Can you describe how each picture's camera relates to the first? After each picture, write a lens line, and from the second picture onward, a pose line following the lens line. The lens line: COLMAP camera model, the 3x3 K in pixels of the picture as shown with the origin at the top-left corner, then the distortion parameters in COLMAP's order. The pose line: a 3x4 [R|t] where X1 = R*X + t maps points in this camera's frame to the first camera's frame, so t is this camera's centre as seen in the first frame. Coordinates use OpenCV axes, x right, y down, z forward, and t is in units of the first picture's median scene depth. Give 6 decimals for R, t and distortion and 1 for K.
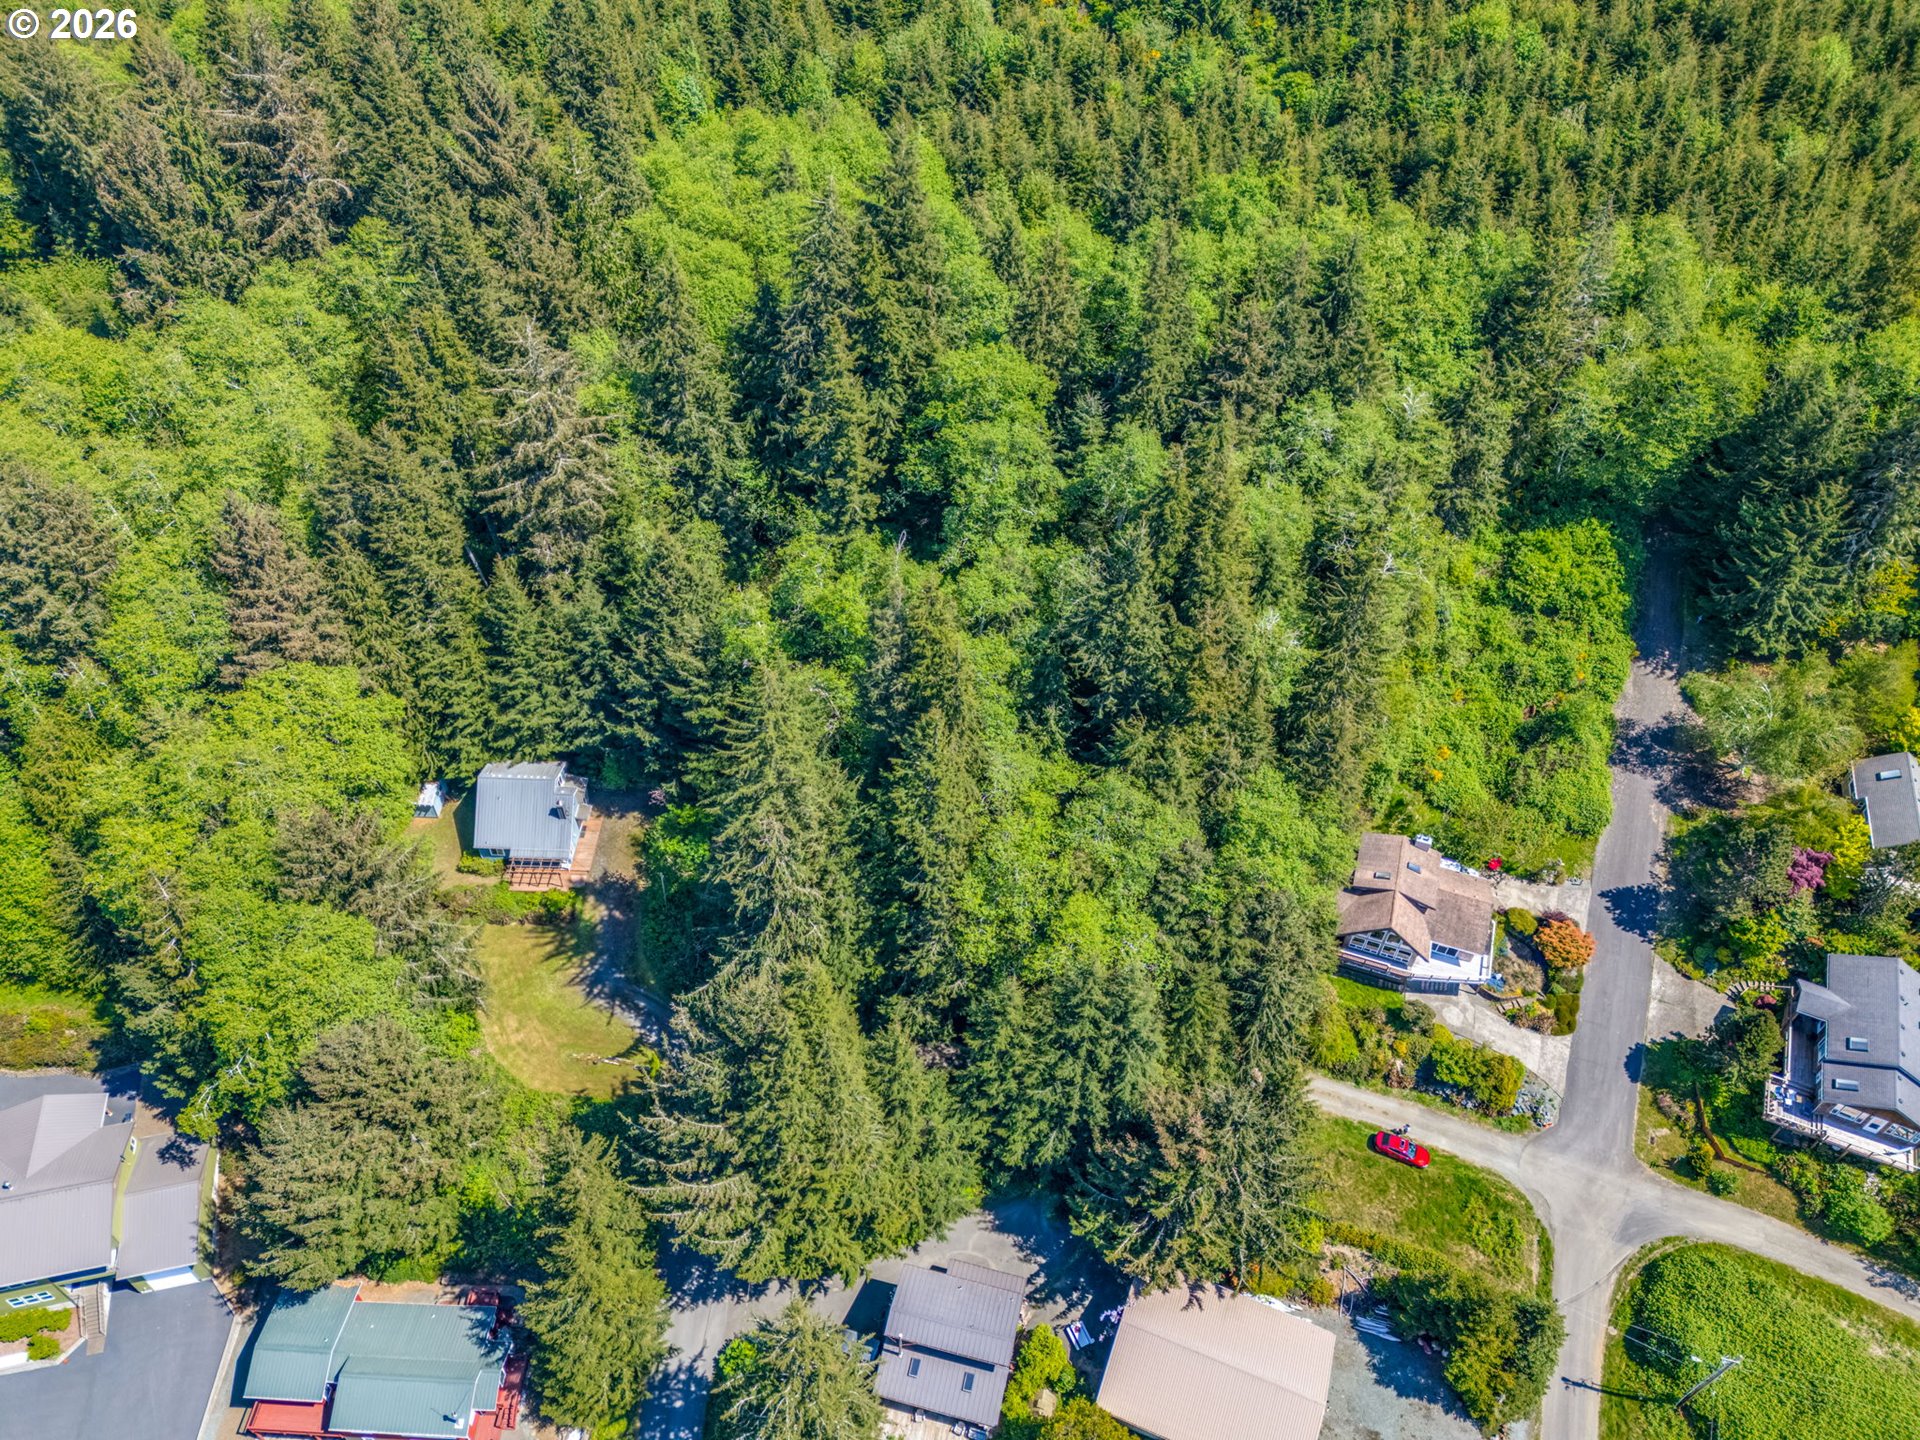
lens RADIAL K [[1408.3, 0, 954.5], [0, 1408.3, 717.1], [0, 0, 1]] dist [0.081126, -0.073846]
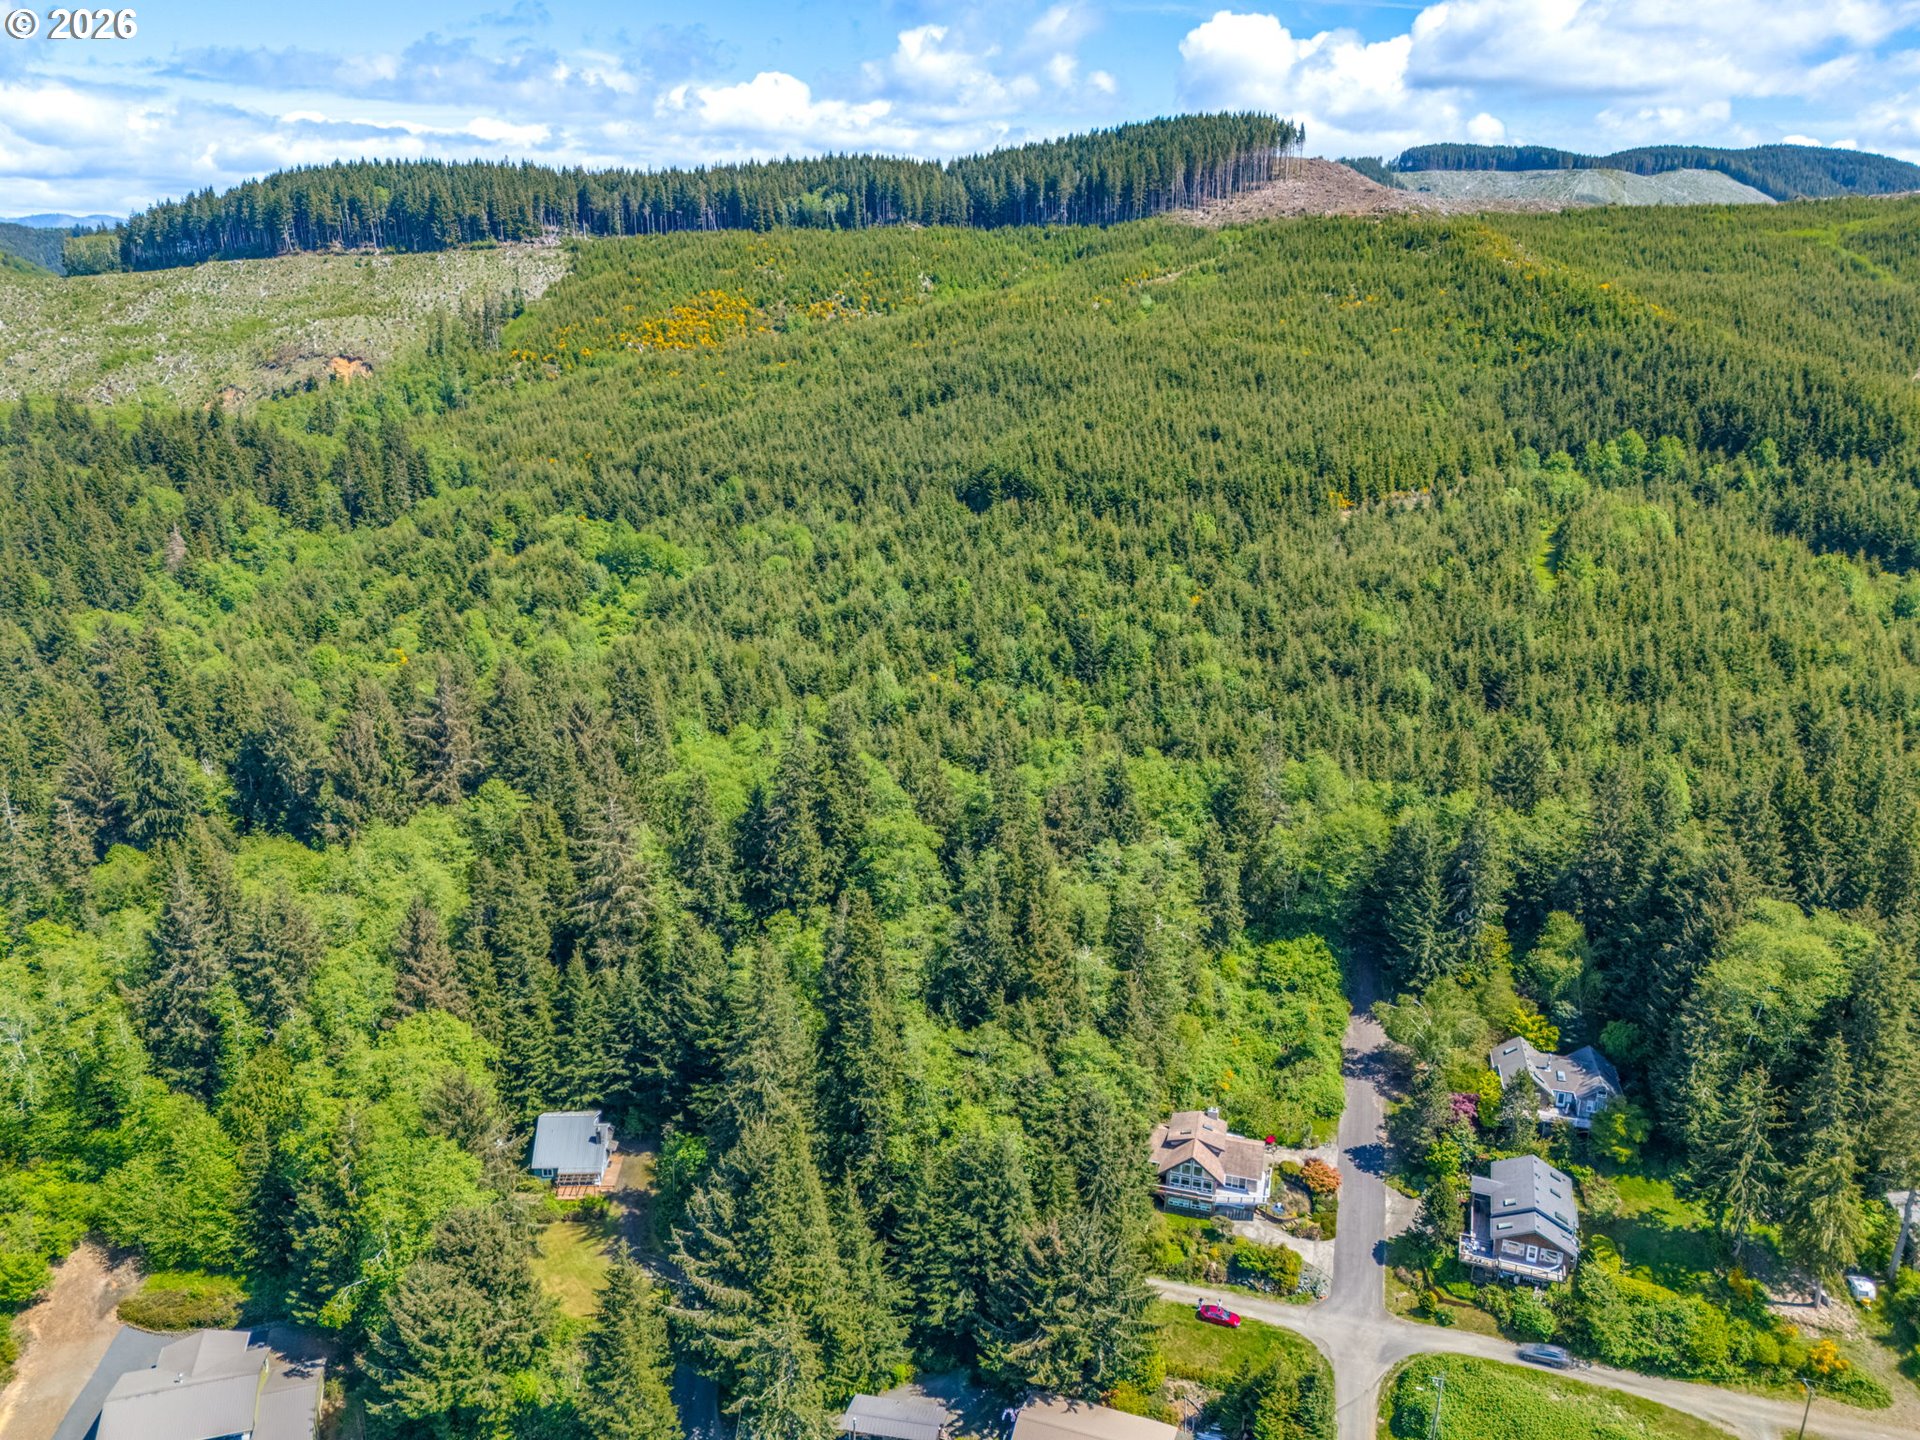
lens RADIAL K [[1408.3, 0, 954.5], [0, 1408.3, 717.1], [0, 0, 1]] dist [0.081126, -0.073846]
pose [[0.997803, -0.030695, 0.058719, -0.001866], [0.056101, 0.862916, -0.502224, 0.443730], [-0.035253, 0.504414, 0.862742, -0.422307]]
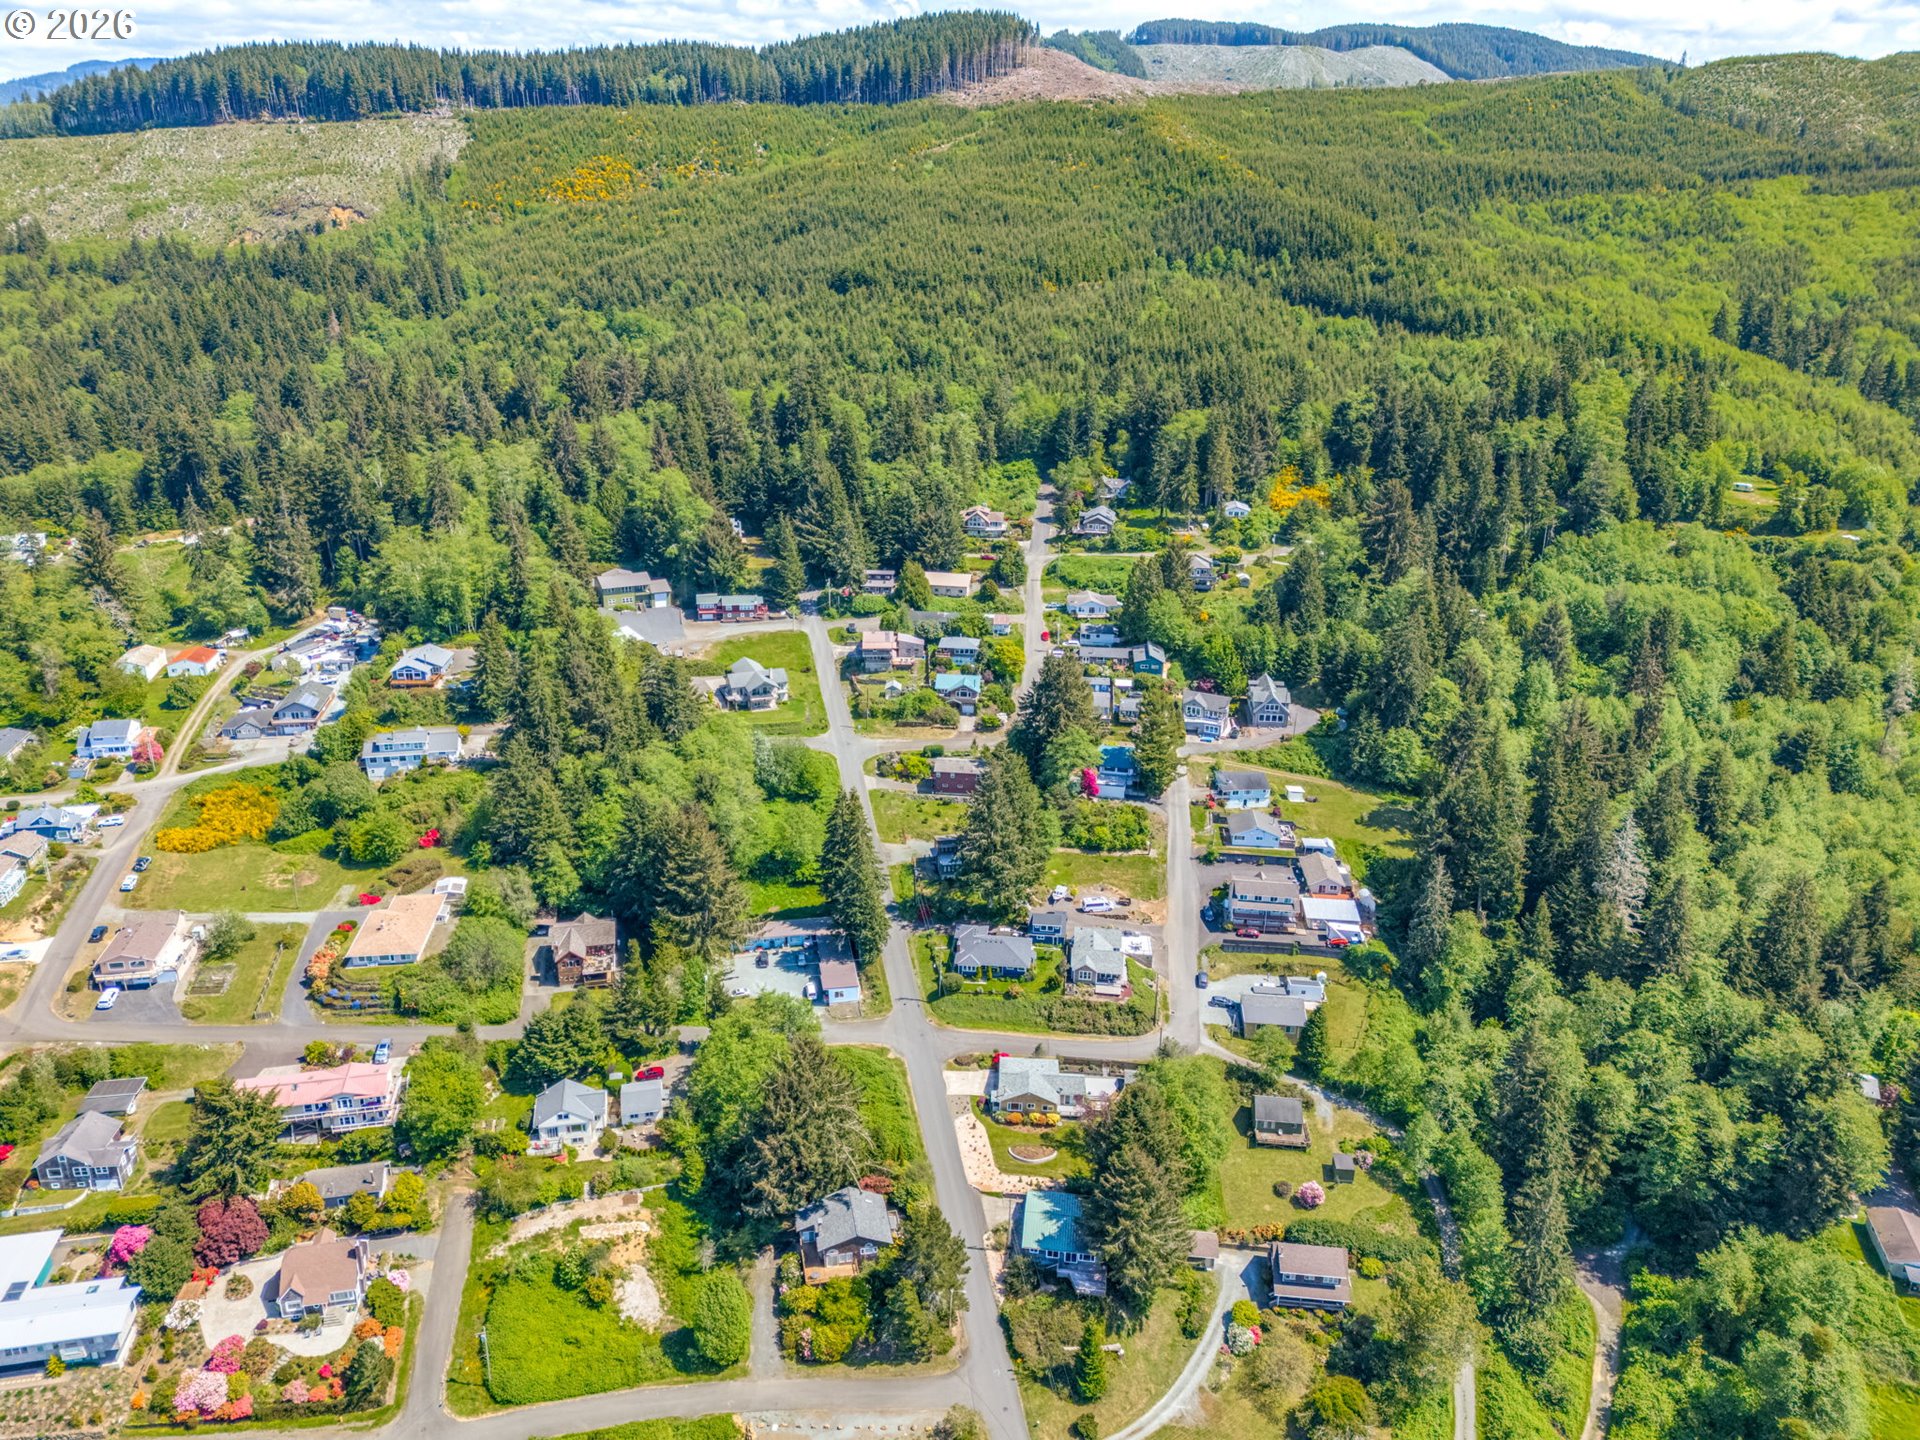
lens RADIAL K [[1398.5, 0, 947.5], [0, 1398.5, 714.9], [0, 0, 1]] dist [0.094257, -0.087014]
pose [[0.976313, -0.090297, 0.196621, -0.504579], [0.165552, 0.896858, -0.410168, 1.990115], [-0.139304, 0.433004, 0.890563, -1.904409]]
